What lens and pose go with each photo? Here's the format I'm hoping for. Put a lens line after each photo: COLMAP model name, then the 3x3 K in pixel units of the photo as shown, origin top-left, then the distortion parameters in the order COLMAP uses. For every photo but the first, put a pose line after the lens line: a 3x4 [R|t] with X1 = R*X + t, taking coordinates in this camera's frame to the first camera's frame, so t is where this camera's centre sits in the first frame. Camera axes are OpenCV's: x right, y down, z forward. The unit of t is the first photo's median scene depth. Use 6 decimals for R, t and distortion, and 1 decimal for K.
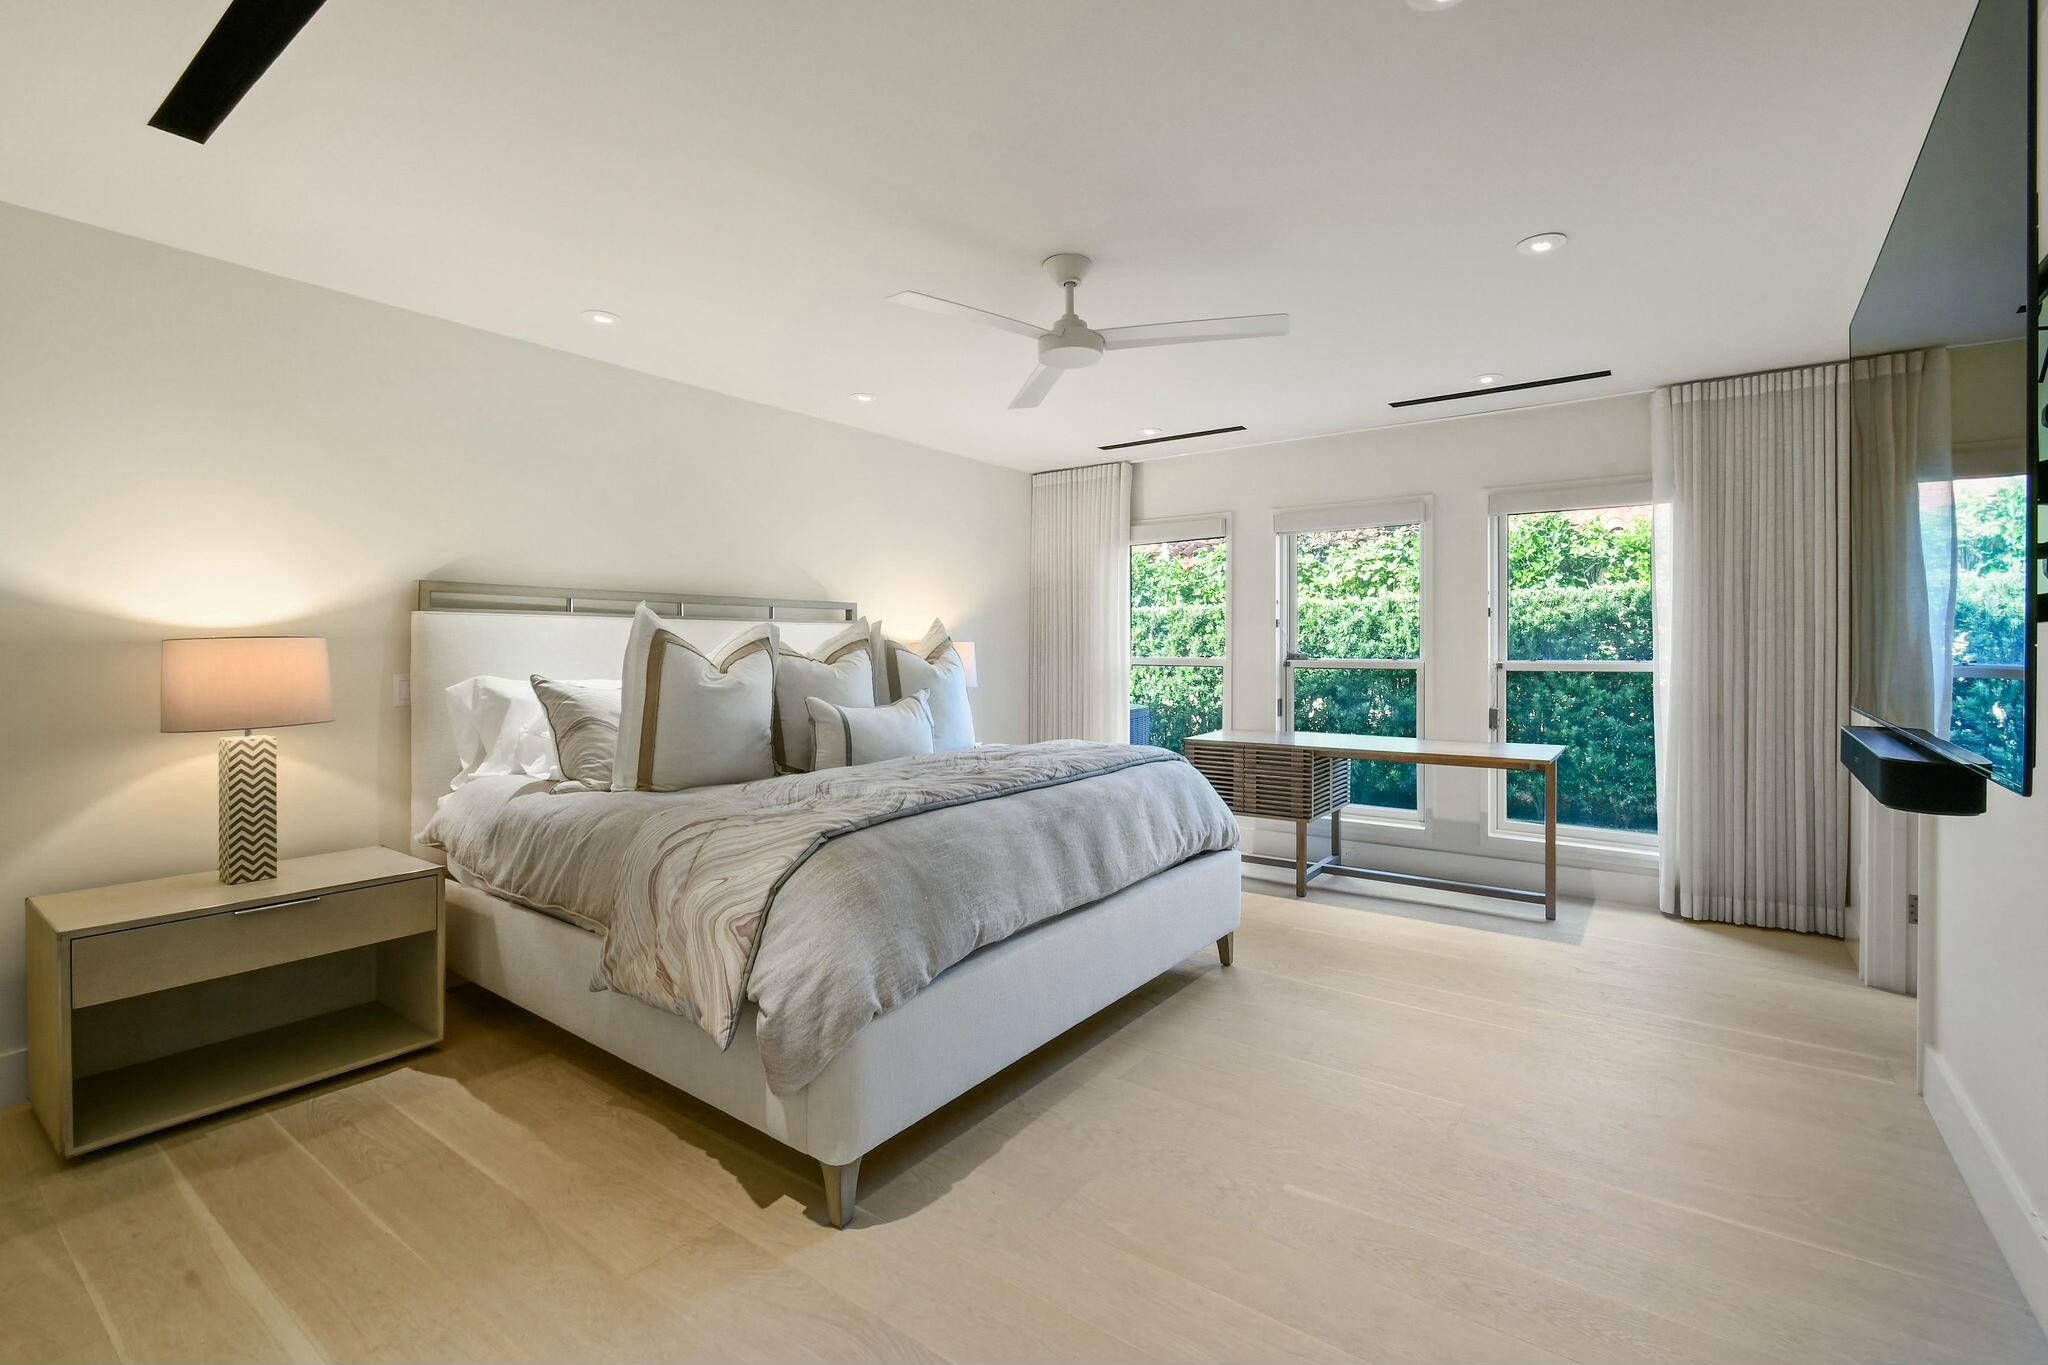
lens RADIAL K [[912.2, 0, 1046.3], [0, 912.2, 649.8], [0, 0, 1]] dist [0.003776, -0.005682]
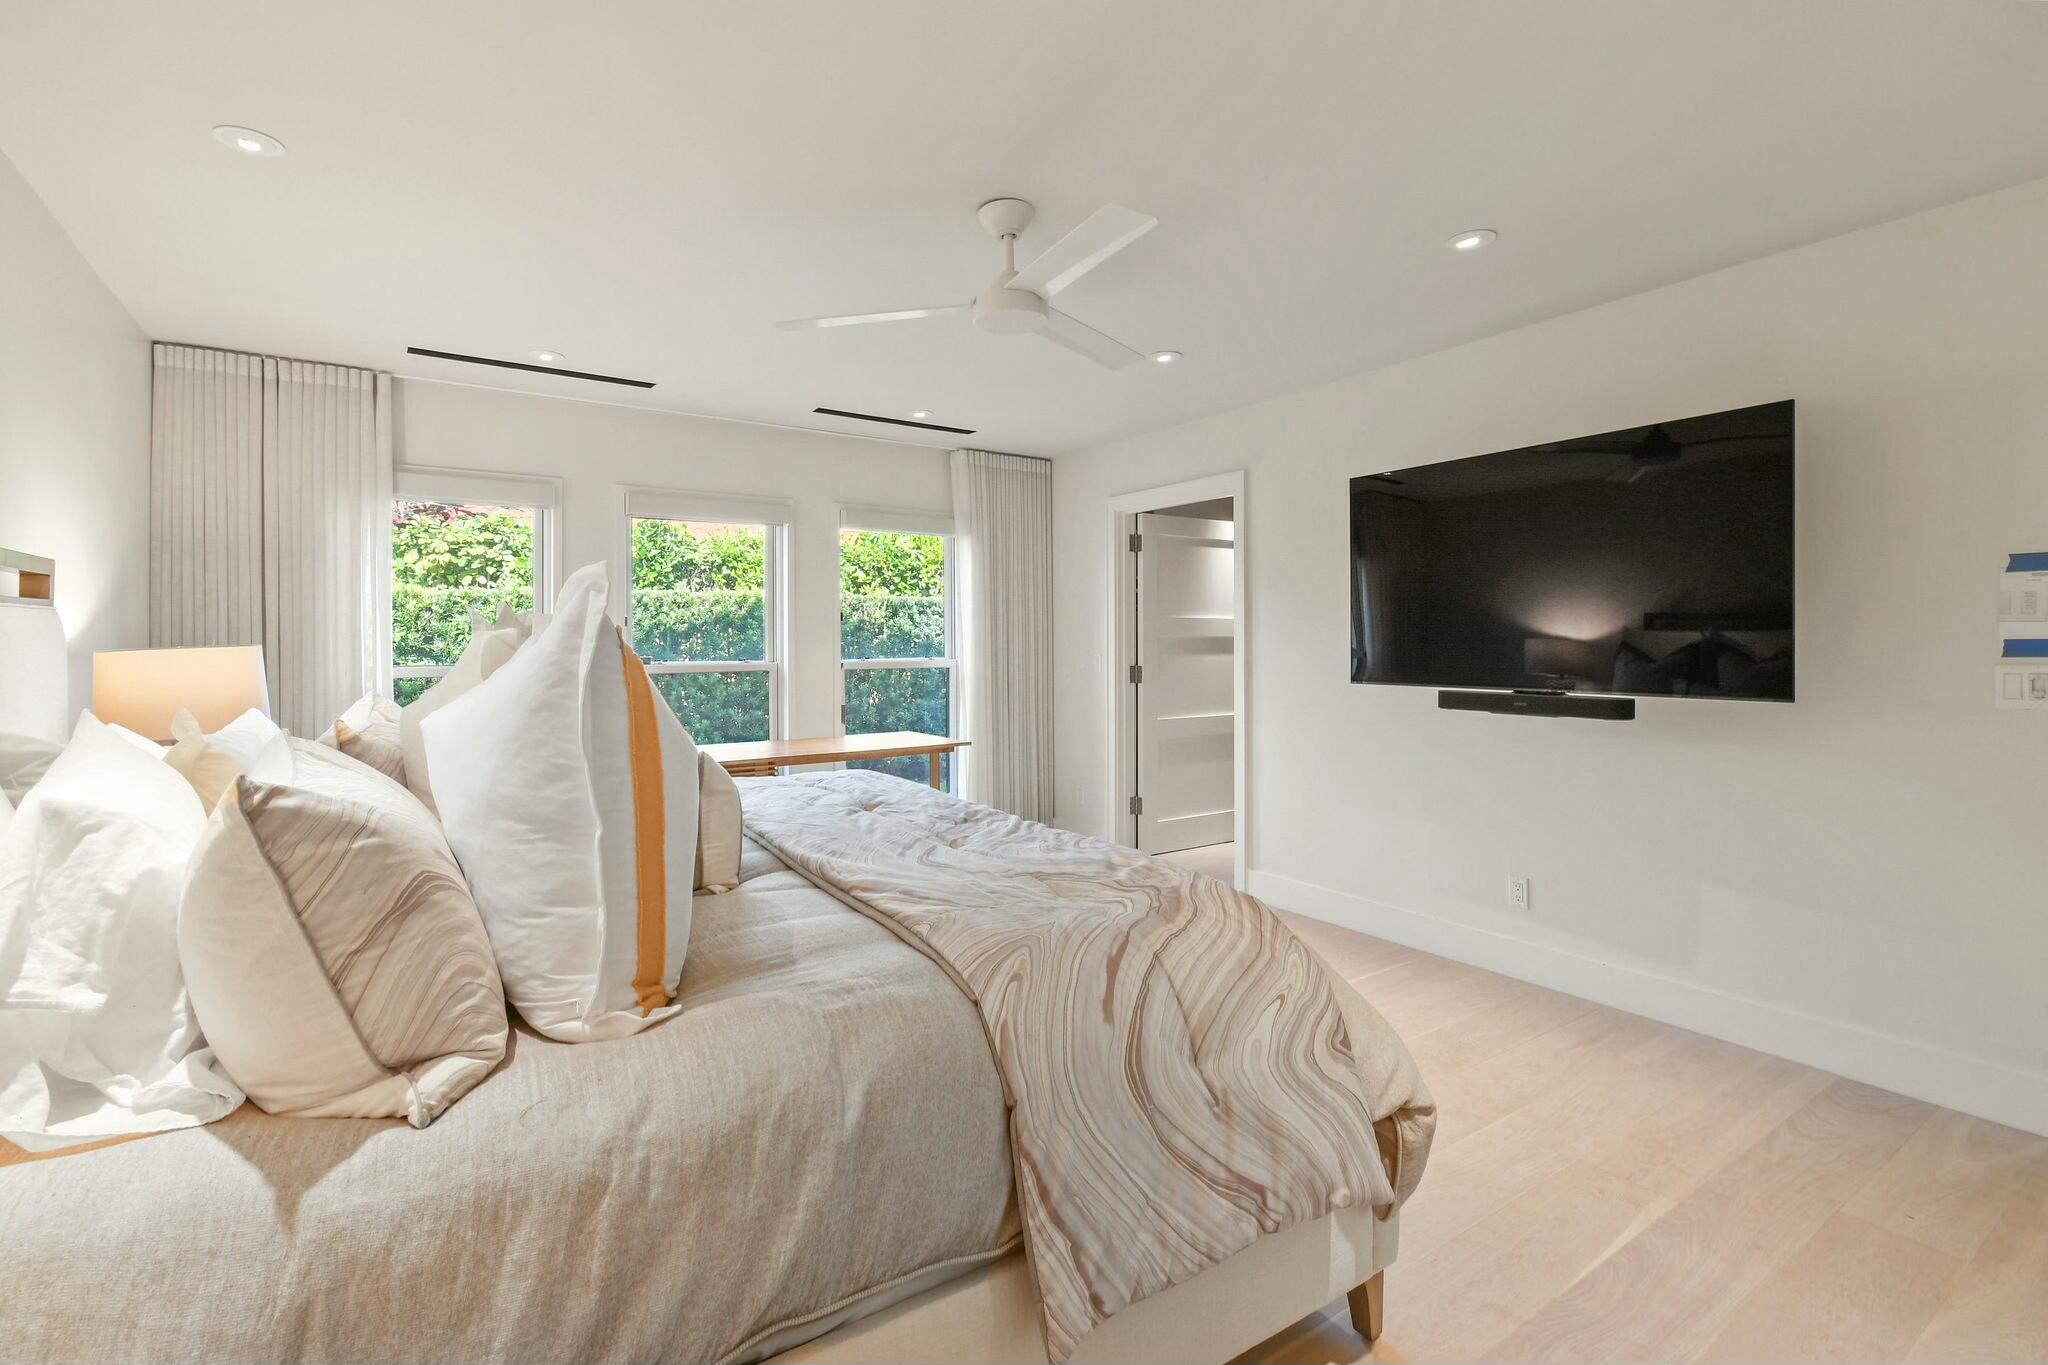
lens RADIAL K [[912.2, 0, 1046.3], [0, 912.2, 649.8], [0, 0, 1]] dist [0.003776, -0.005682]
pose [[0.352158, -0.009233, 0.935895, -0.282680], [0.004653, 0.999956, 0.008115, -0.005607], [-0.935929, 0.001497, 0.352185, 0.244427]]
